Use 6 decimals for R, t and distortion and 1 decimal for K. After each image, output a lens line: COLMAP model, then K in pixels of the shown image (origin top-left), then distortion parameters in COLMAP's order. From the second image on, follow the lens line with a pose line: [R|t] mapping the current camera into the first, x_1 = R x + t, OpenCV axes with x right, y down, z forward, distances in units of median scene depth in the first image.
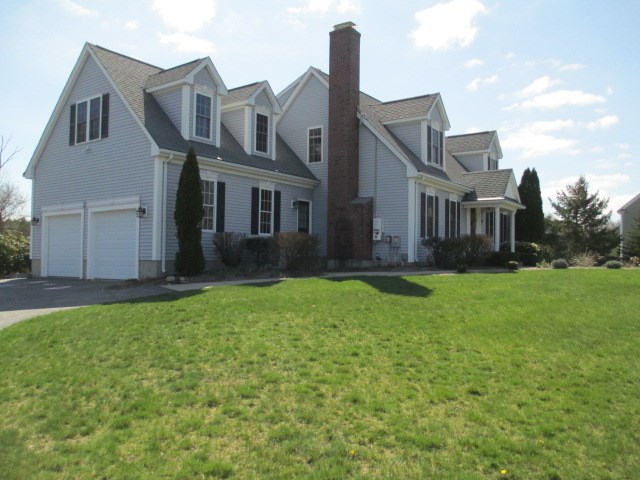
lens RADIAL K [[529.9, 0, 321.0], [0, 529.9, 238.6], [0, 0, 1]] dist [-0.058643, 0.027581]
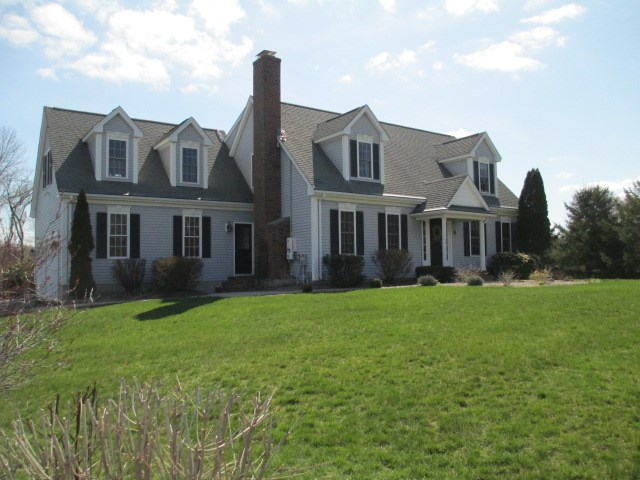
lens RADIAL K [[529.9, 0, 321.2], [0, 529.9, 242.7], [0, 0, 1]] dist [-0.058643, 0.027581]
pose [[0.938175, -0.048836, -0.342699, 0.508414], [0.038641, 0.998586, -0.036518, 0.010603], [0.343998, 0.021018, 0.938735, 0.069068]]
